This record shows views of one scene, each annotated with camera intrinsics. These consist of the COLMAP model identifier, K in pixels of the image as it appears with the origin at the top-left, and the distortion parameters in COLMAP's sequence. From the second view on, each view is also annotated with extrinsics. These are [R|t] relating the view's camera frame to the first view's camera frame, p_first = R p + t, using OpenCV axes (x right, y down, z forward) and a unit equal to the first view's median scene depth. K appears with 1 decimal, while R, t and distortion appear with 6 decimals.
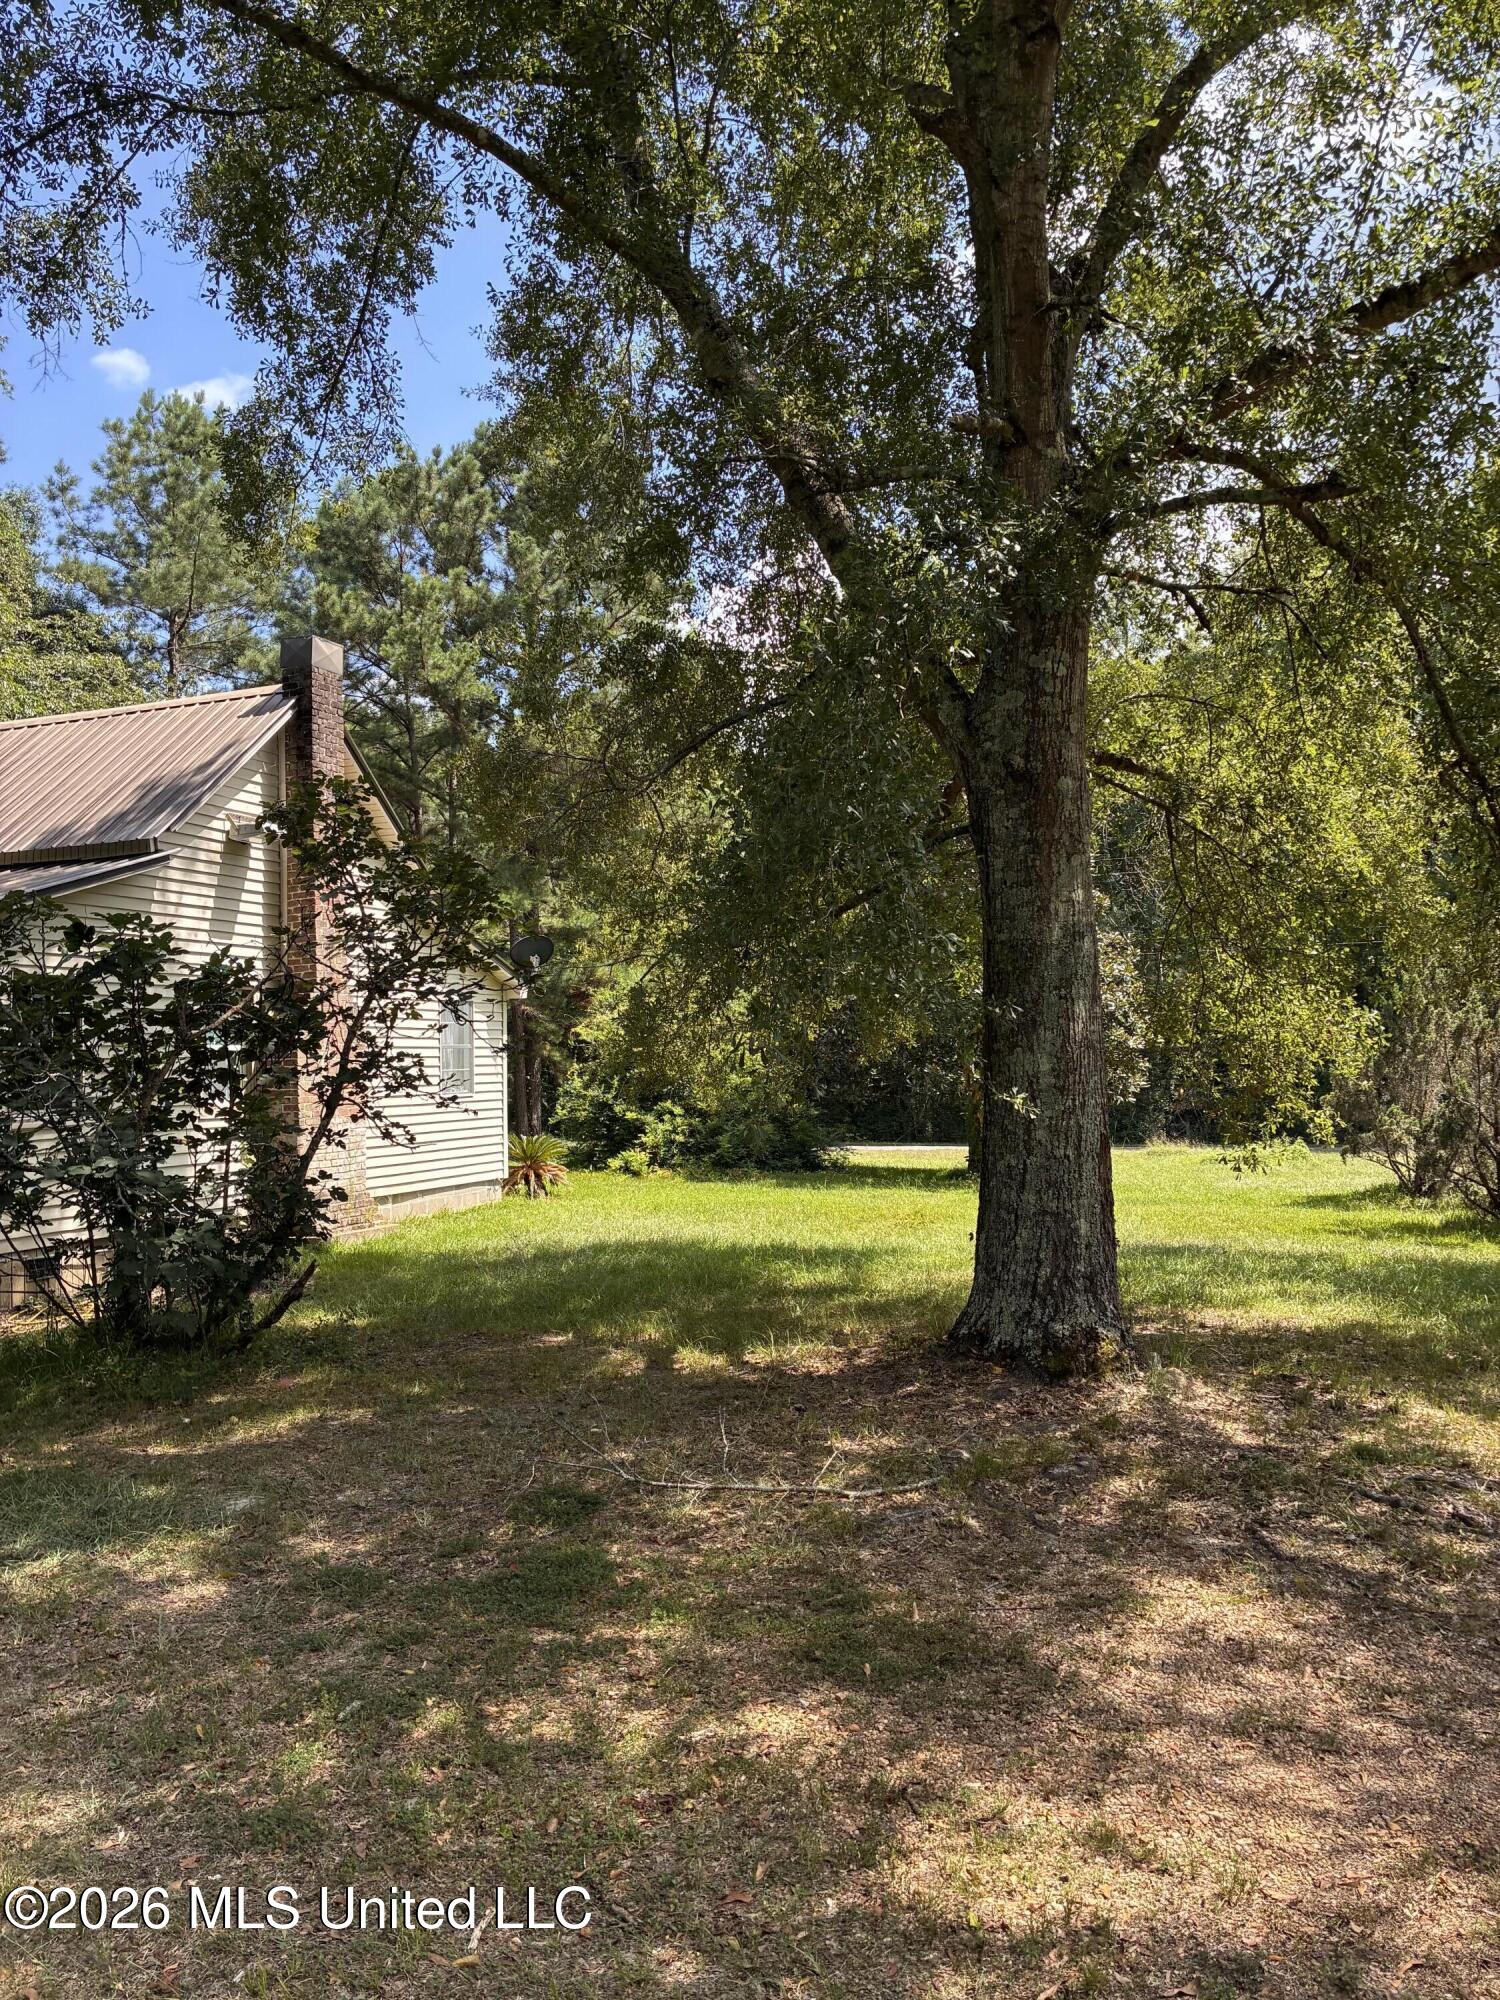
lens RADIAL K [[1496.5, 0, 723.3], [0, 1496.5, 988.0], [0, 0, 1]] dist [0.011733, -0.006322]
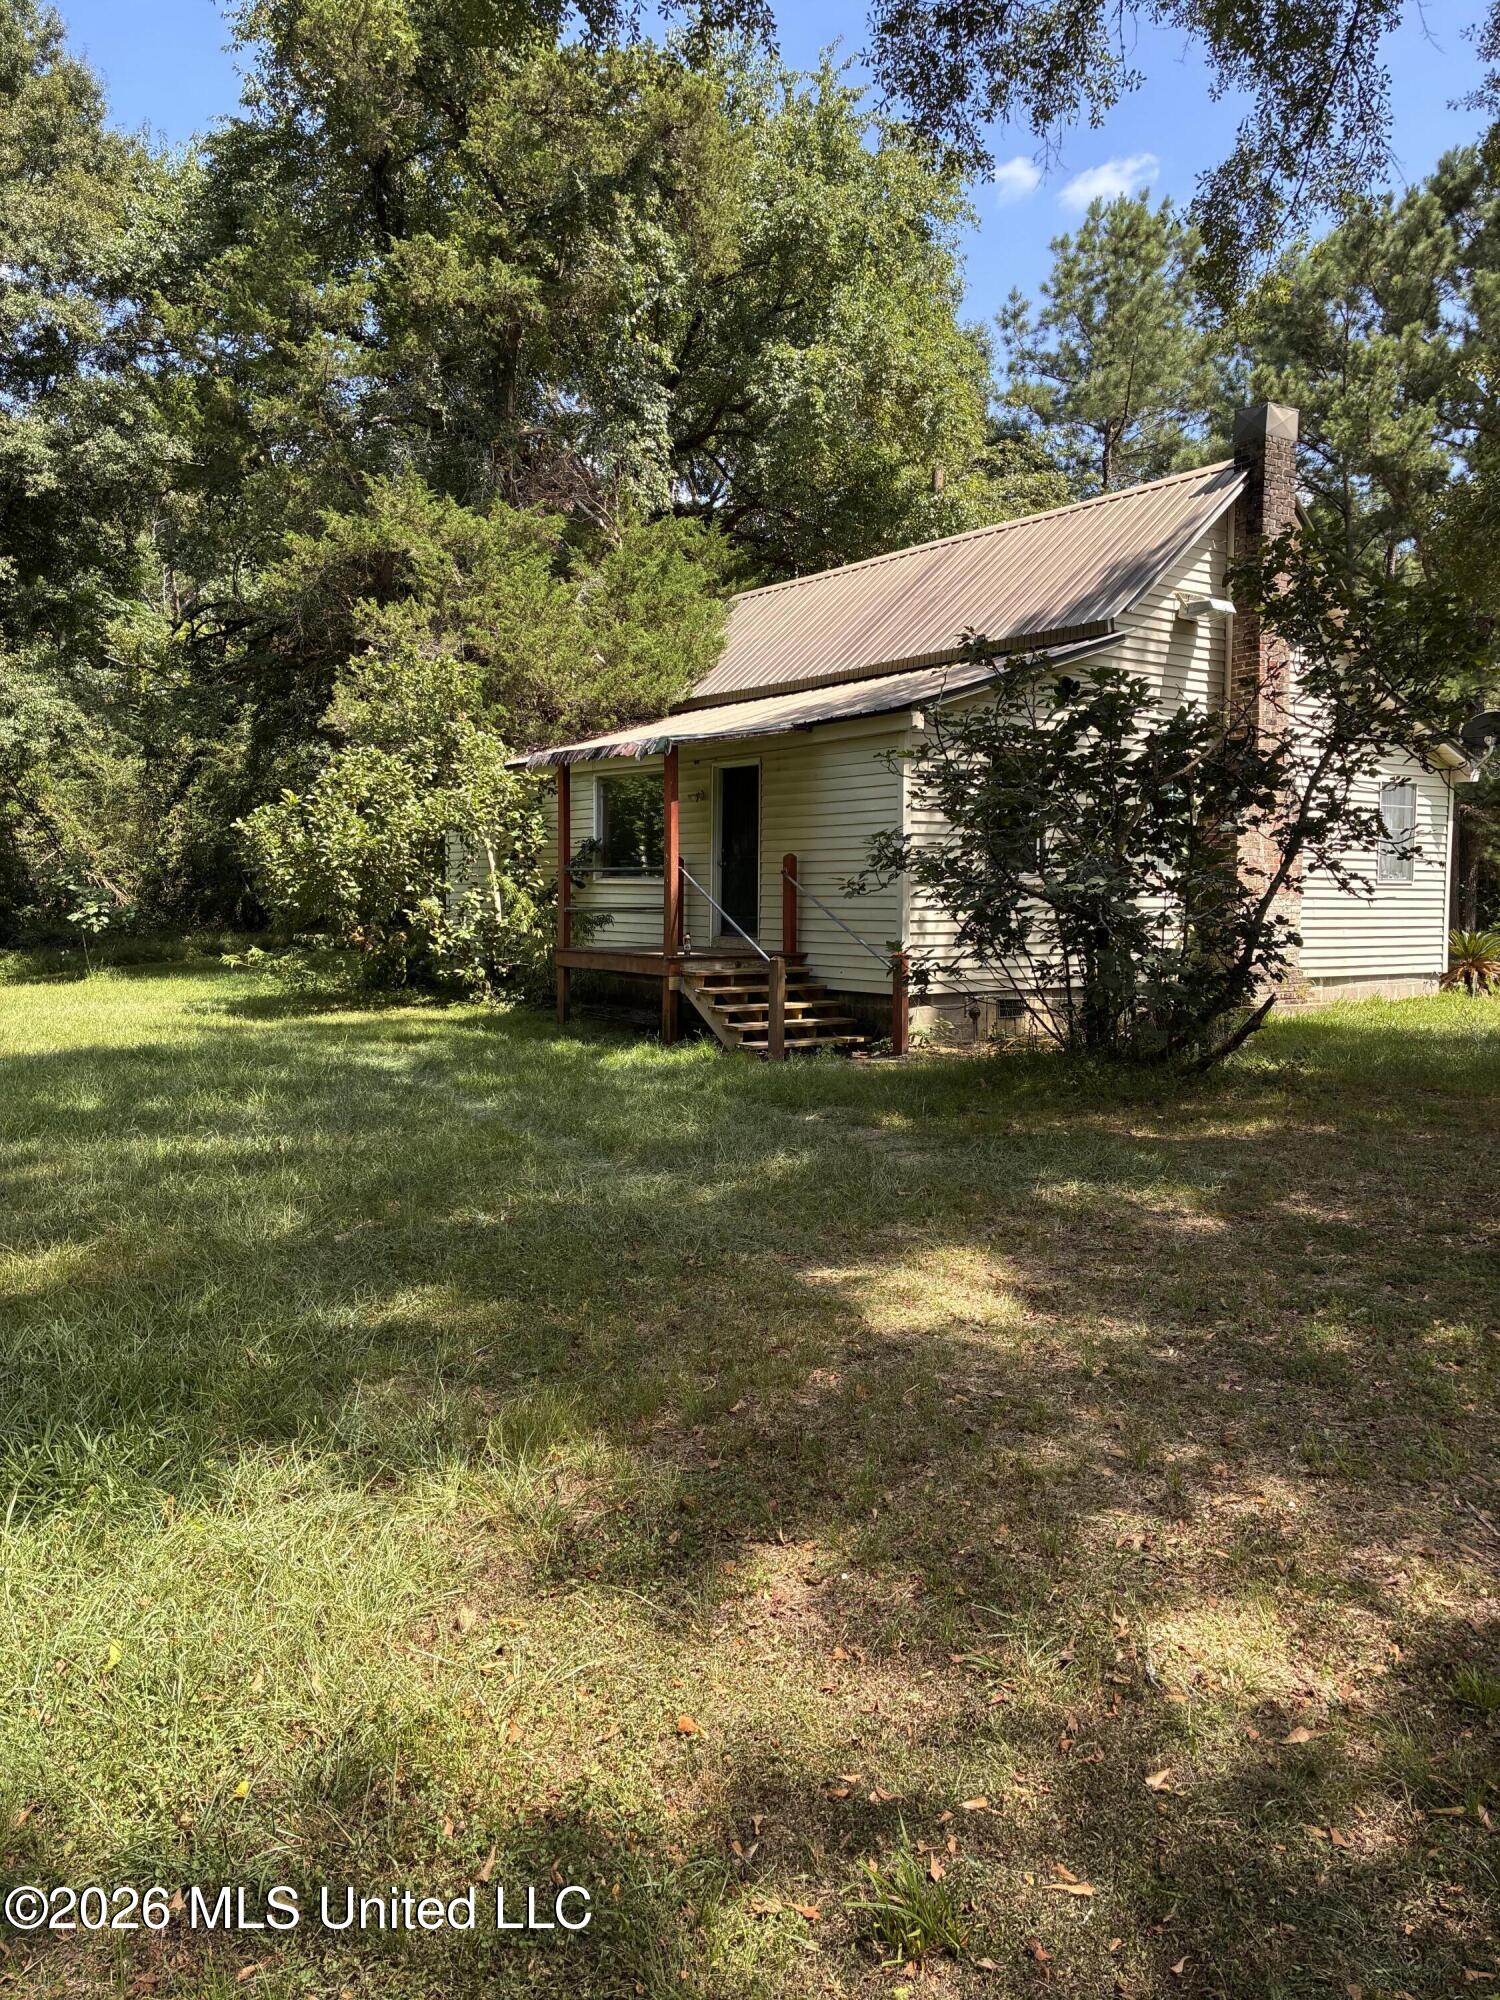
lens RADIAL K [[1496.5, 0, 723.3], [0, 1496.5, 988.0], [0, 0, 1]] dist [0.011733, -0.006322]
pose [[0.842979, 0.048298, -0.535774, -0.030432], [0.004472, 0.995298, 0.096758, 0.064096], [0.537928, -0.083961, 0.838799, -0.078198]]
